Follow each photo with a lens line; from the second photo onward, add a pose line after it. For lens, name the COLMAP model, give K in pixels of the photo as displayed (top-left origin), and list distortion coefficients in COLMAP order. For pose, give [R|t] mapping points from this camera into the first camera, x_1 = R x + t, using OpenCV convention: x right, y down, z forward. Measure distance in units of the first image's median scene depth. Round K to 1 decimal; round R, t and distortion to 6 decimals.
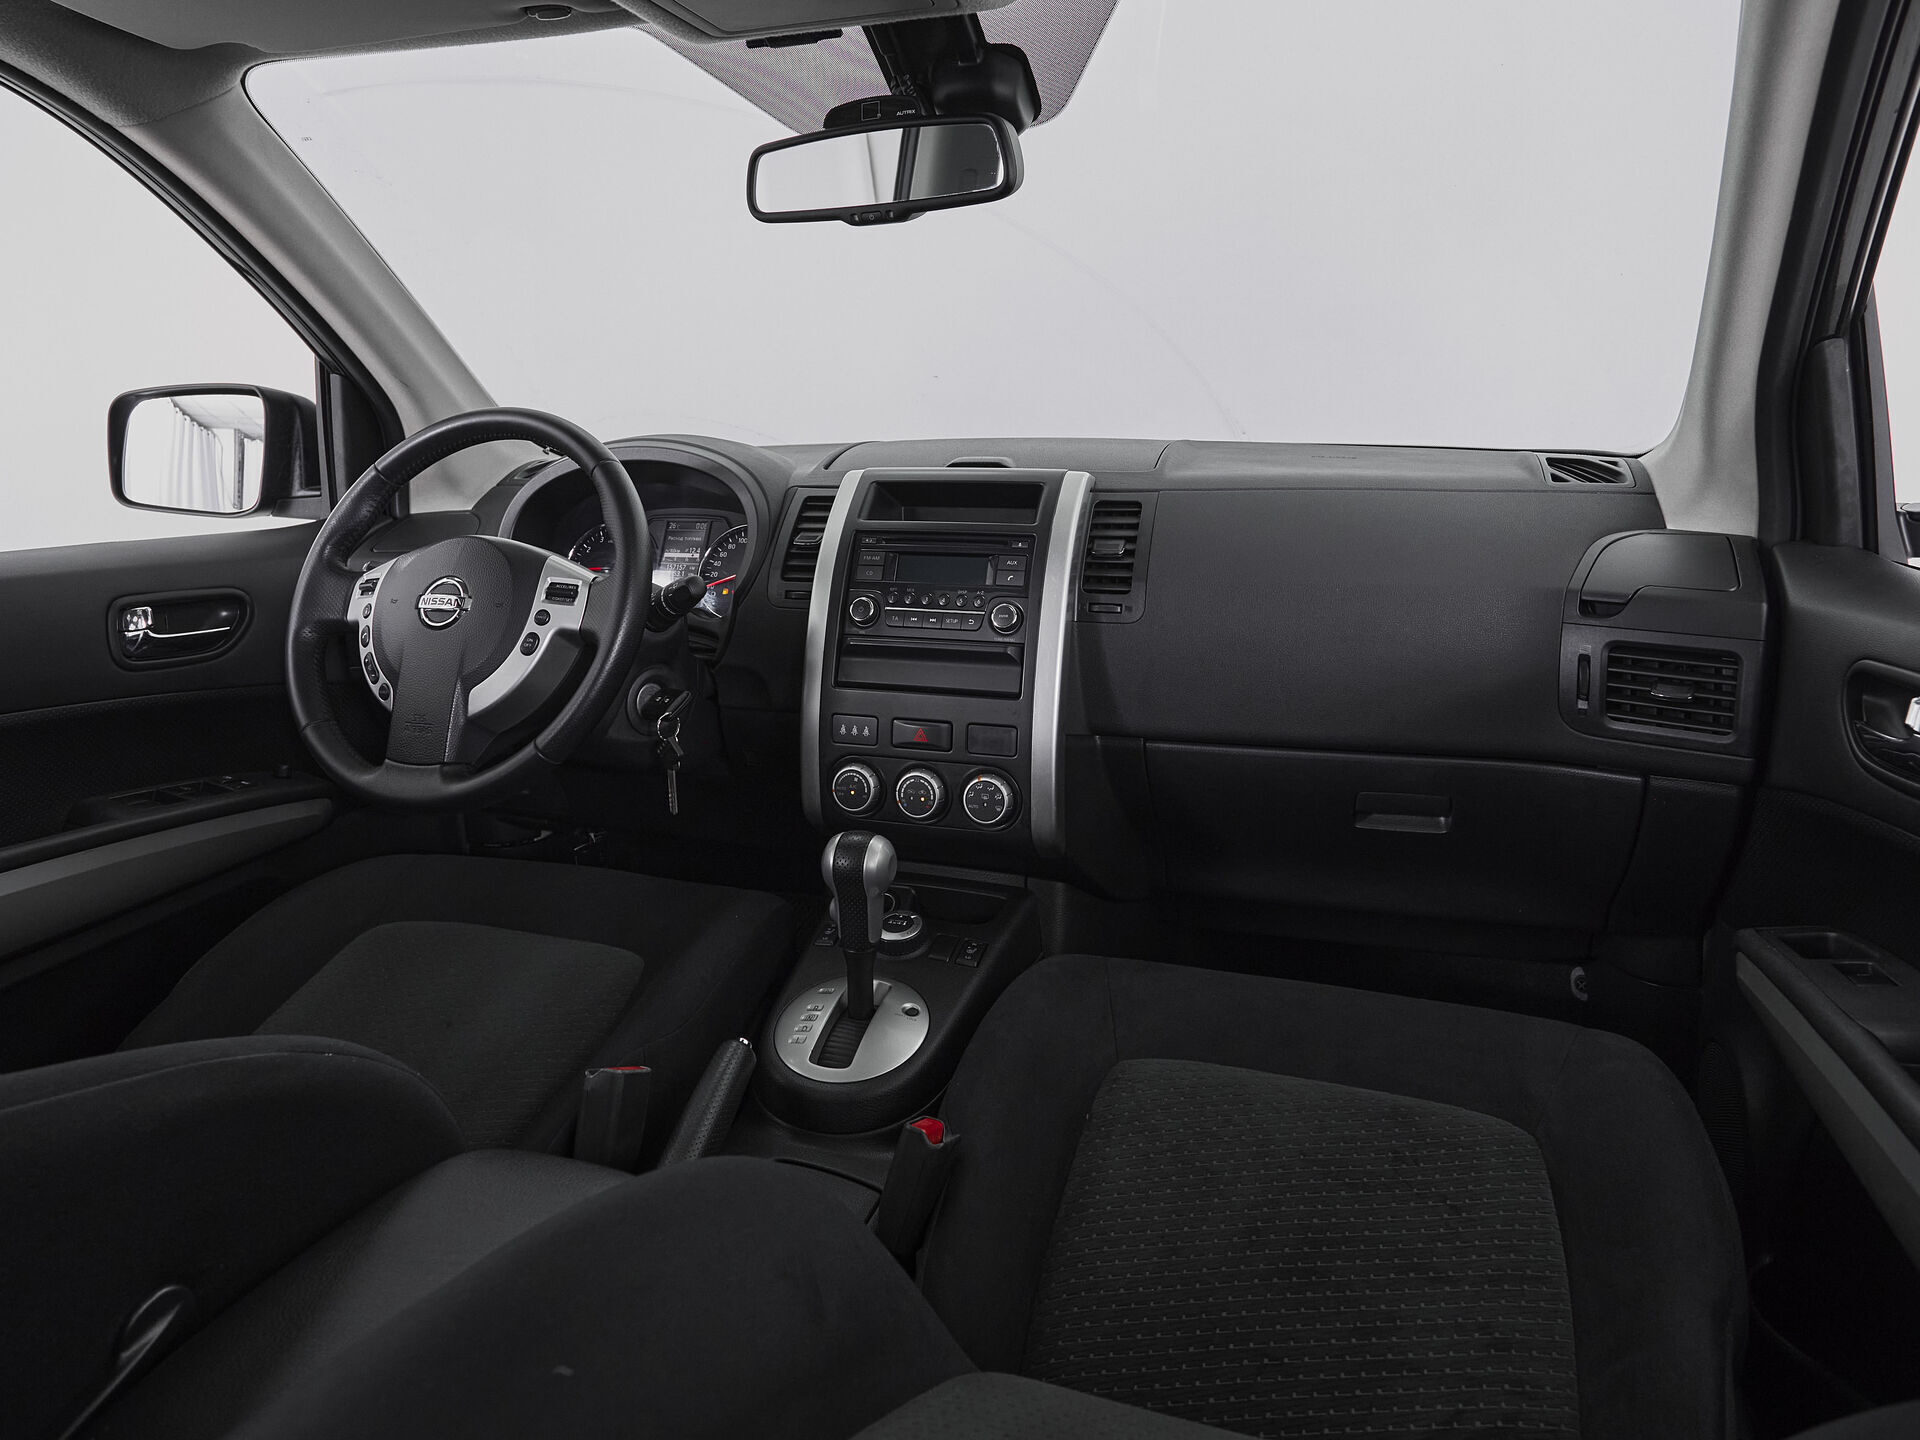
lens RADIAL K [[1222.0, 0, 952.4], [0, 1222.0, 567.9], [0, 0, 1]] dist [0.000058, 0.000704]
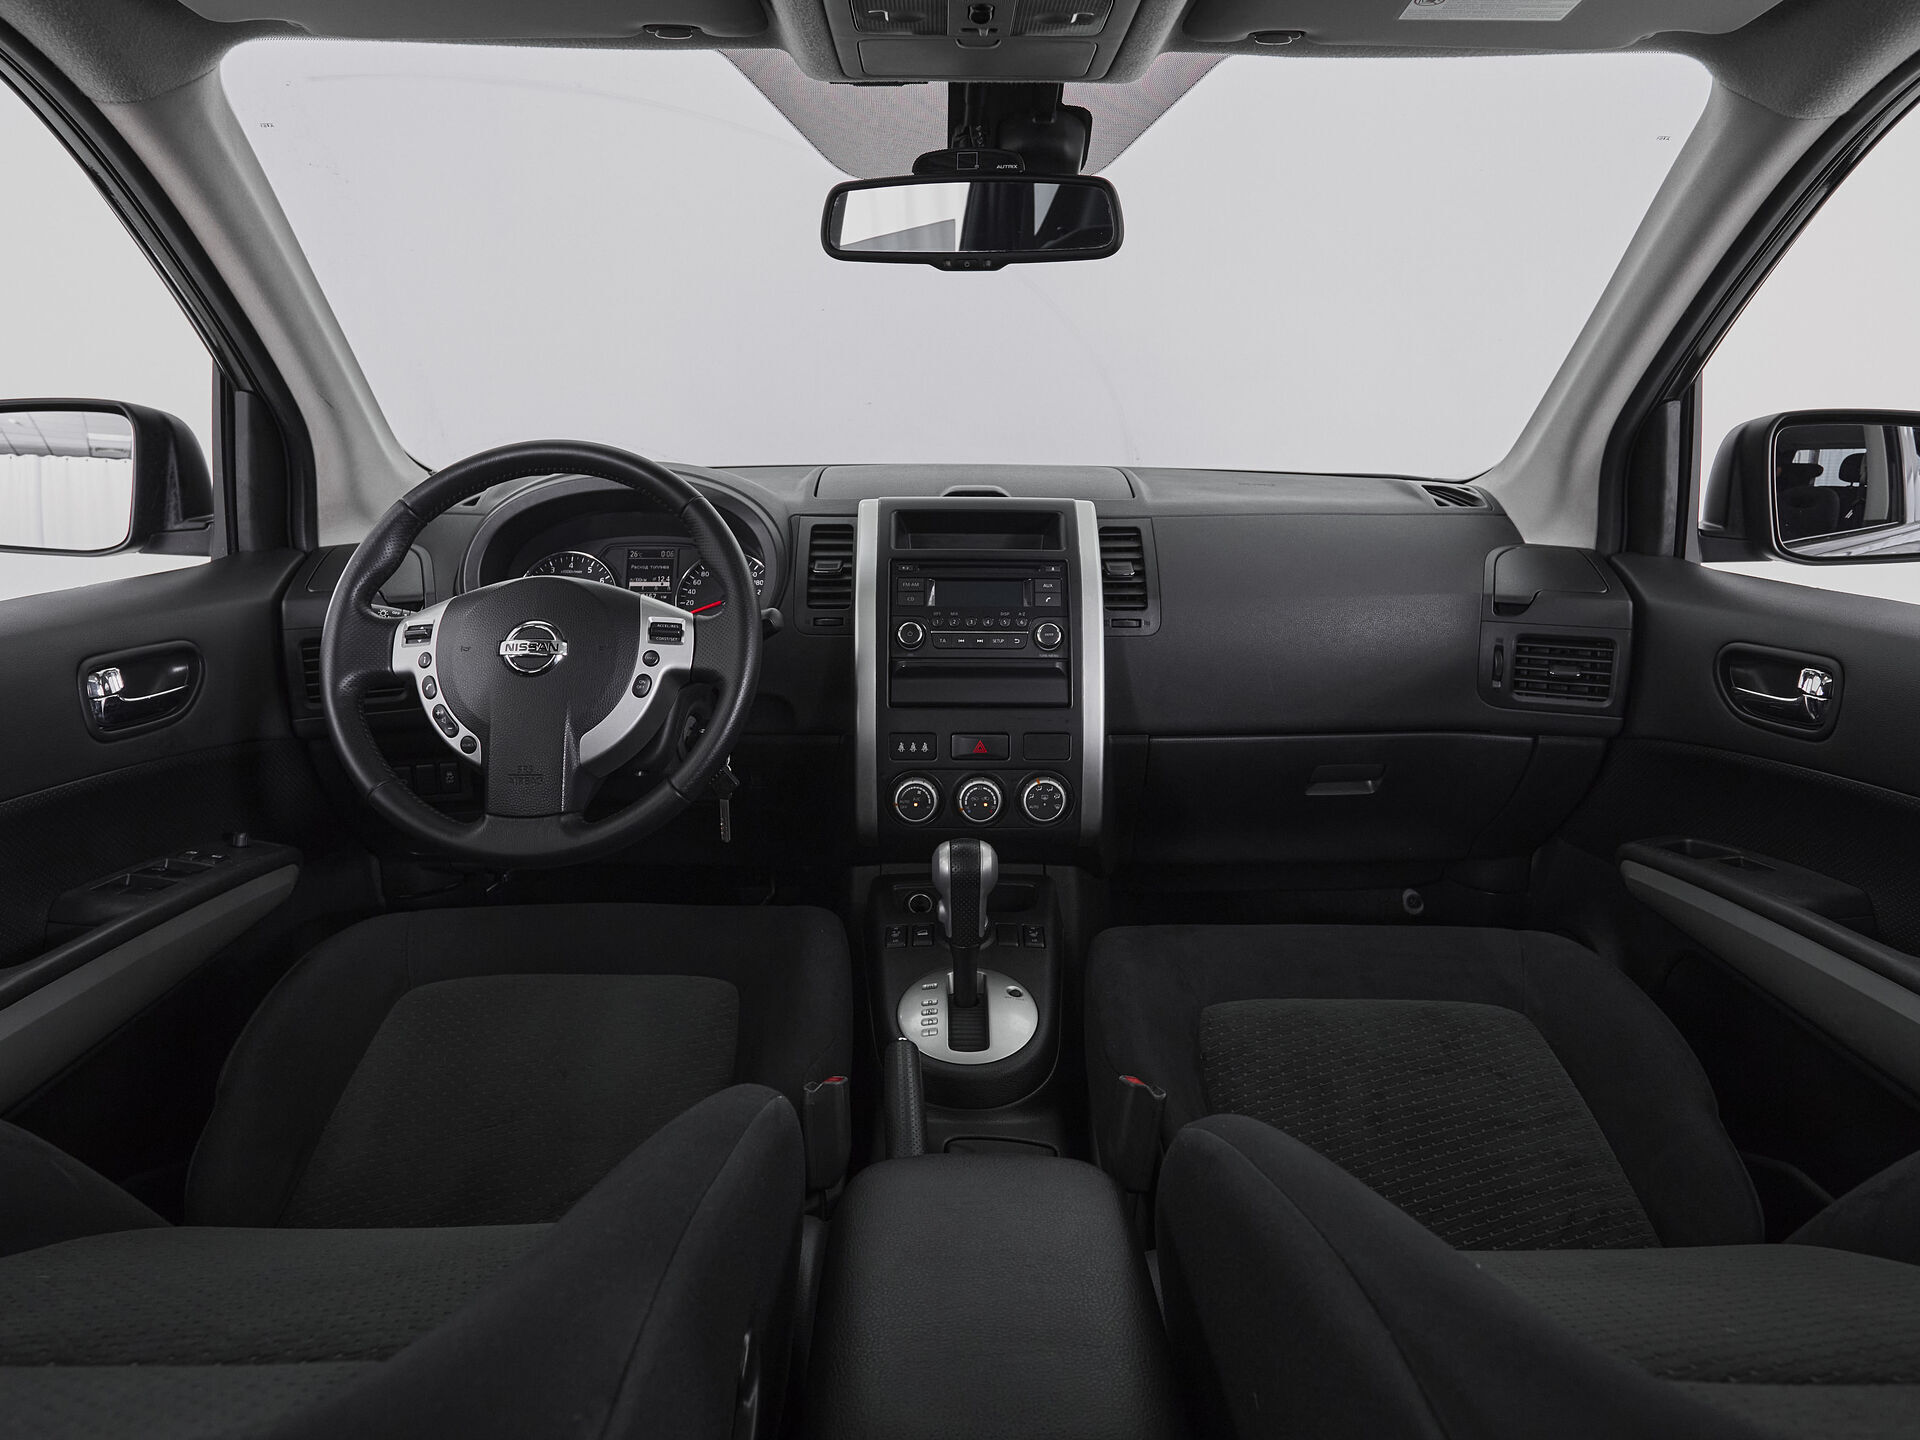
lens RADIAL K [[1189.9, 0, 954.3], [0, 1189.9, 647.5], [0, 0, 1]] dist [-0.000918, 0.000452]
pose [[0.945378, -0.048923, 0.322284, -0.387094], [0.026363, 0.996910, 0.073998, -0.030890], [-0.324908, -0.061459, 0.943746, 0.011285]]
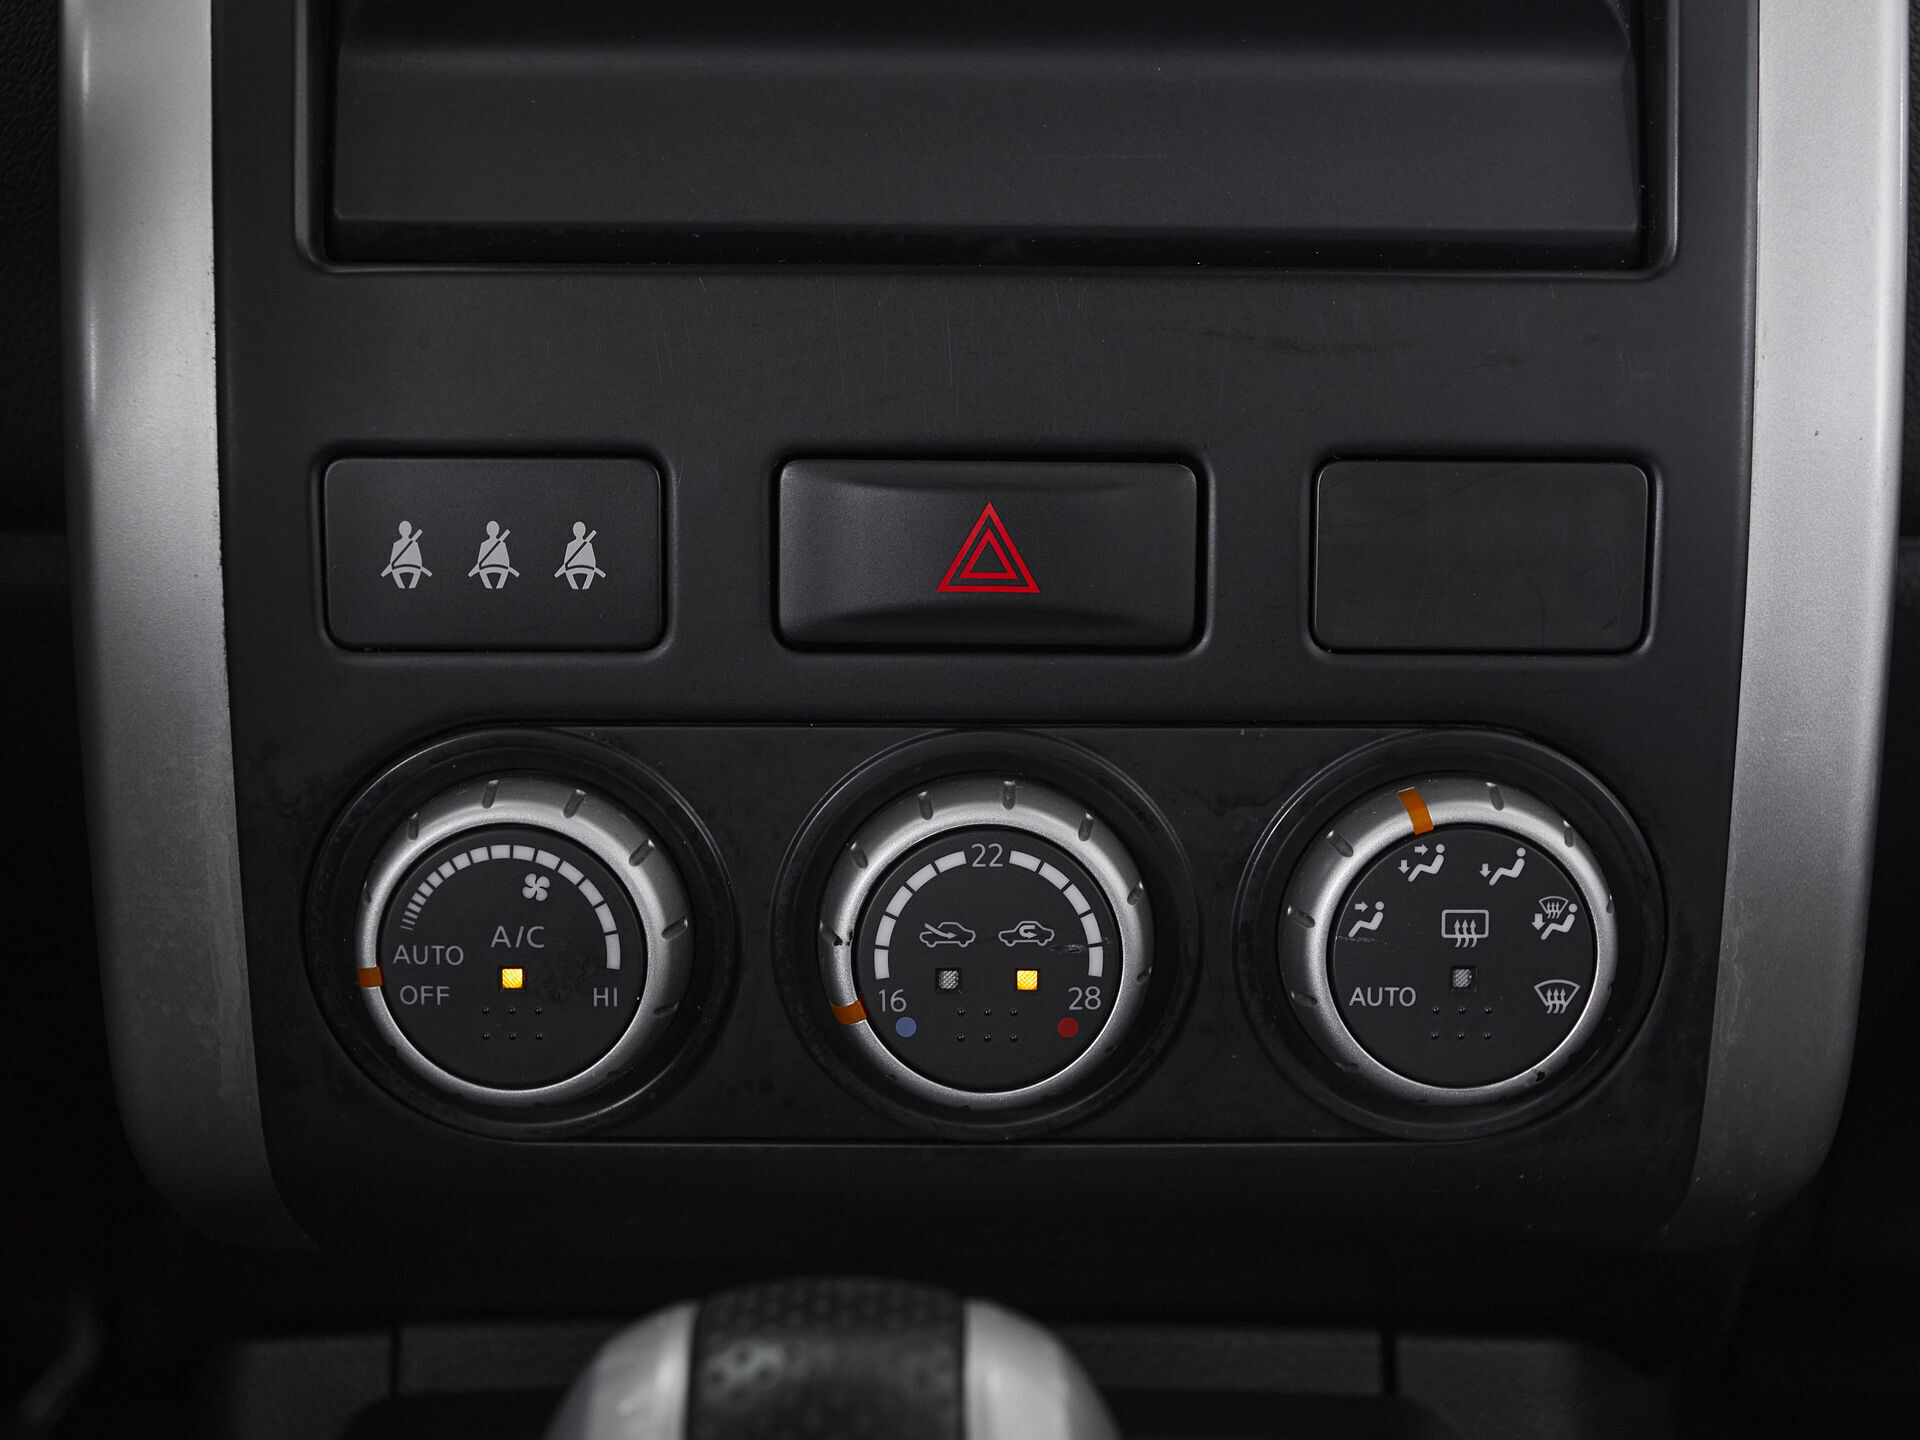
lens RADIAL K [[2815.9, 0, 960.0], [0, 2815.9, 720.0], [0, 0, 1]] dist [0.012031, -0.012319]
pose [[0.947428, -0.064201, 0.313463, -0.137112], [0.024534, 0.991356, 0.128889, 0.113502], [-0.319028, -0.114422, 0.940813, 0.683380]]
